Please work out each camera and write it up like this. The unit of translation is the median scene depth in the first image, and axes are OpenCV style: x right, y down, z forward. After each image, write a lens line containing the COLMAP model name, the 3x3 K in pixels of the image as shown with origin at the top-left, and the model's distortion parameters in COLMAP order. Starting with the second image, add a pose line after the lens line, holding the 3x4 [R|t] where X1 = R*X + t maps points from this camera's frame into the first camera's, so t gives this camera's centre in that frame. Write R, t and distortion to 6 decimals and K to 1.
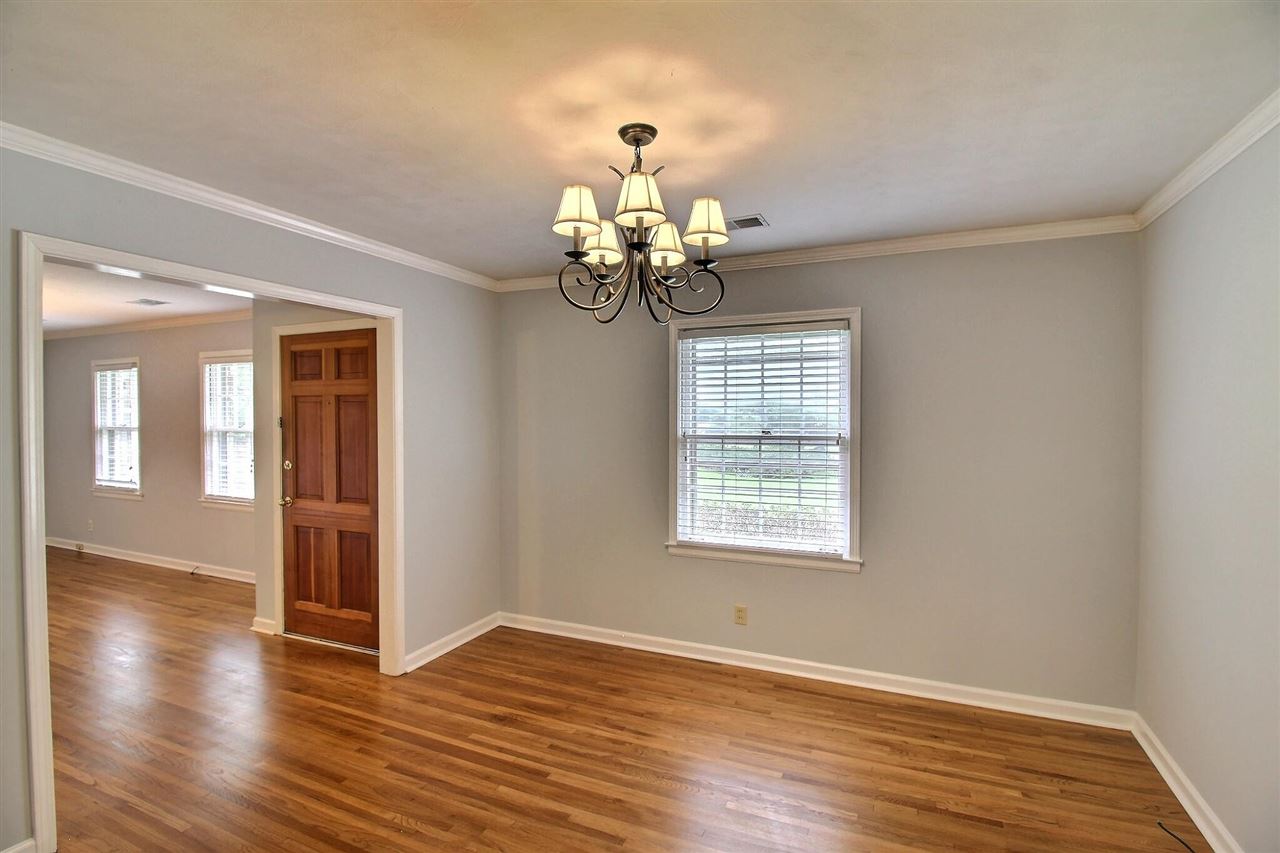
lens RADIAL K [[597.7, 0, 629.0], [0, 597.7, 425.5], [0, 0, 1]] dist [-0.016081, -0.002777]
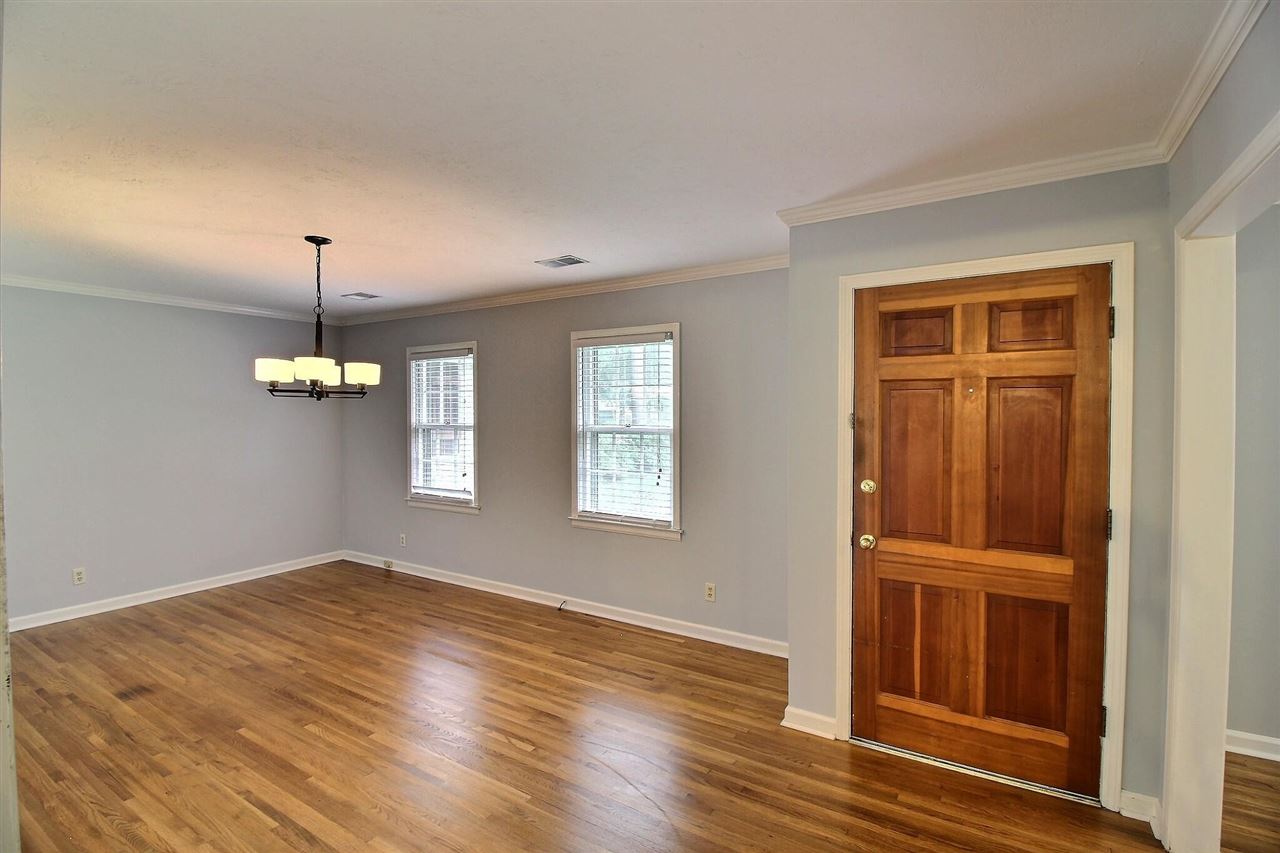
lens RADIAL K [[597.7, 0, 633.4], [0, 597.7, 421.0], [0, 0, 1]] dist [-0.016081, -0.002777]
pose [[0.988043, -0.000975, -0.154175, -0.667701], [0.001026, 0.999999, 0.000251, -0.005308], [0.154174, -0.000407, 0.988044, 0.283899]]
